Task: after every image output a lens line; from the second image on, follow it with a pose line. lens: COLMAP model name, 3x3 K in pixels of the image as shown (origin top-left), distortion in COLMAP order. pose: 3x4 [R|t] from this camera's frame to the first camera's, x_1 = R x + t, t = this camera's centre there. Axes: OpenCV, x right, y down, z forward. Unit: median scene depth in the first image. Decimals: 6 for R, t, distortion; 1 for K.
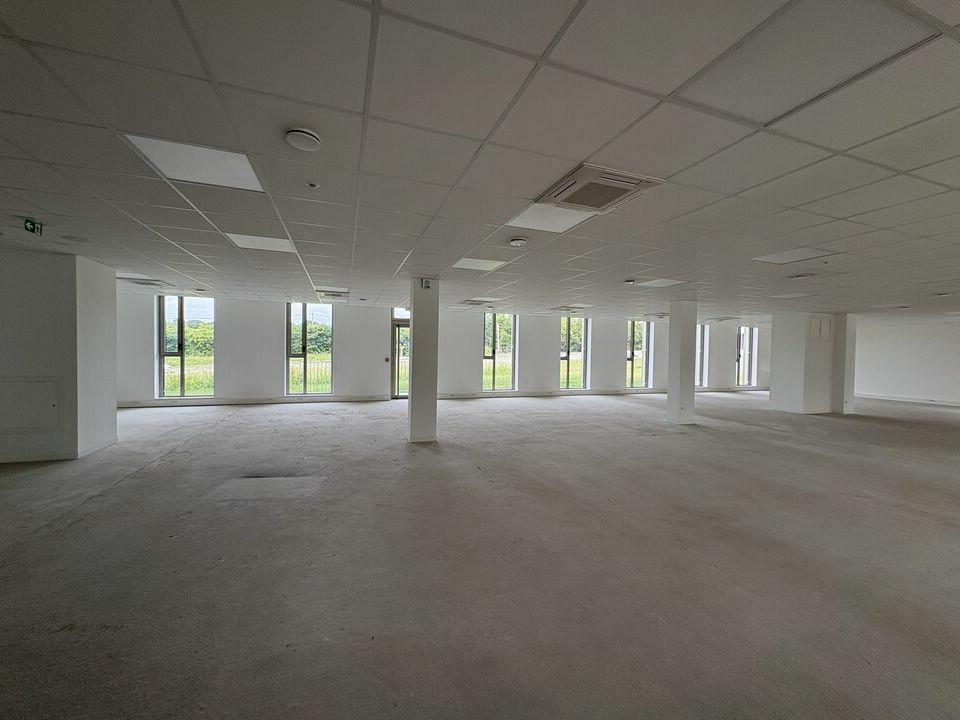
lens RADIAL K [[381.8, 0, 474.1], [0, 381.8, 353.4], [0, 0, 1]] dist [0.003963, 0.000501]
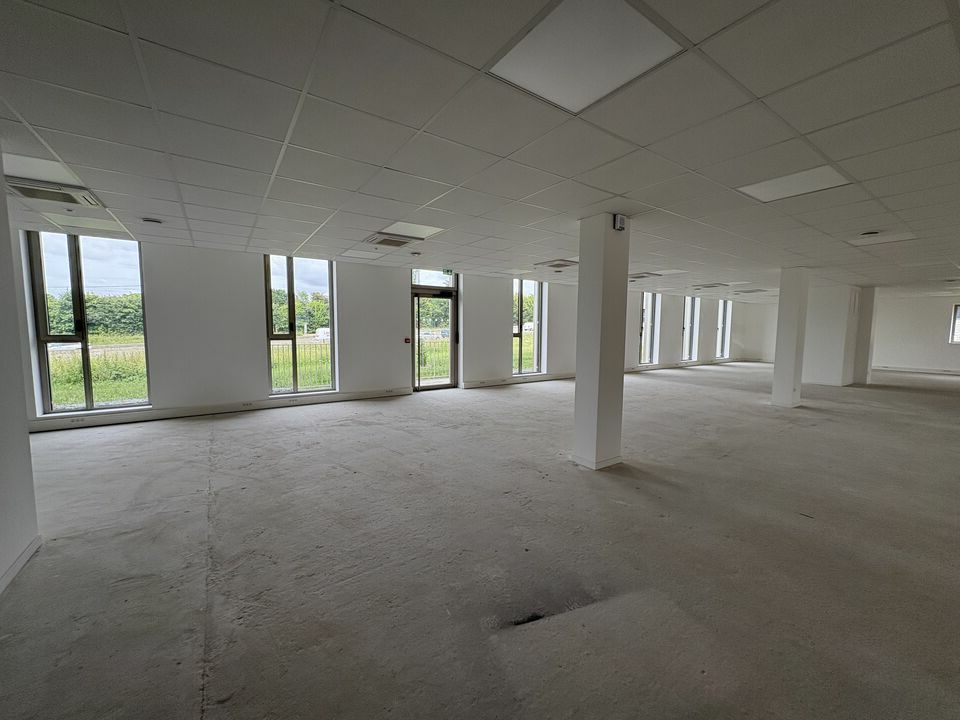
lens RADIAL K [[381.8, 0, 485.1], [0, 381.8, 367.0], [0, 0, 1]] dist [0.003963, 0.000501]
pose [[0.964577, -0.037032, 0.261190, -0.278307], [0.010184, 0.994587, 0.103406, -0.007694], [-0.263606, -0.097083, 0.959733, 0.233230]]
